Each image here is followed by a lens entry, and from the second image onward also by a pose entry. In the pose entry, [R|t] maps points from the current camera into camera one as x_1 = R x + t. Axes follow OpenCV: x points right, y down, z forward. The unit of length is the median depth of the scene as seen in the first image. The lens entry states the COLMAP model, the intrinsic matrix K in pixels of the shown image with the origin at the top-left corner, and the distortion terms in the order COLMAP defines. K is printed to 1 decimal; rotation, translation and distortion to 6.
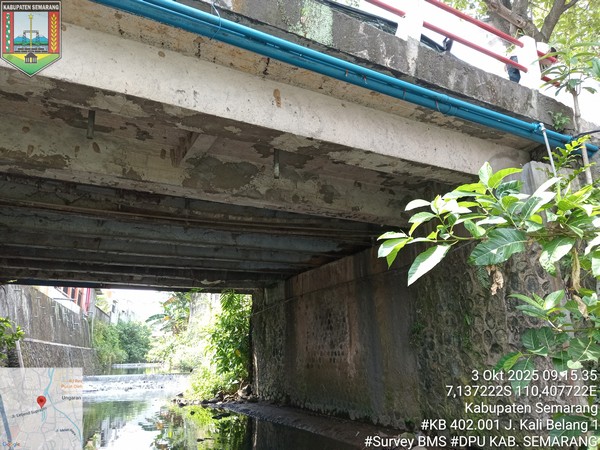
lens RADIAL K [[439.8, 0, 300.0], [0, 439.8, 225.0], [0, 0, 1]] dist [0.028663, -0.094451]
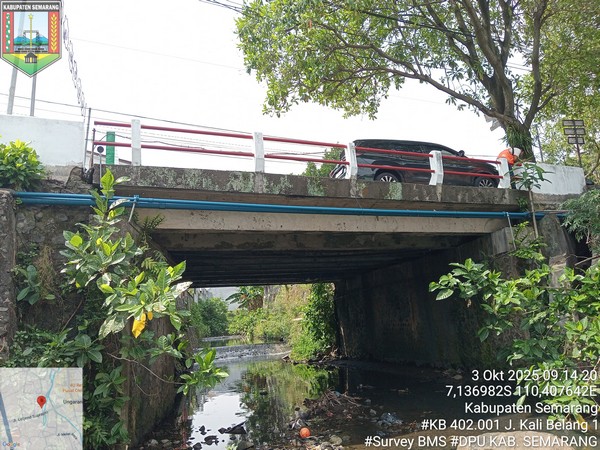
lens RADIAL K [[439.8, 0, 300.0], [0, 439.8, 225.0], [0, 0, 1]] dist [0.028663, -0.094451]
pose [[0.991573, -0.070651, -0.108585, -0.063521], [0.078010, 0.994826, 0.065083, -0.135049], [0.103425, -0.073005, 0.991954, -0.395735]]
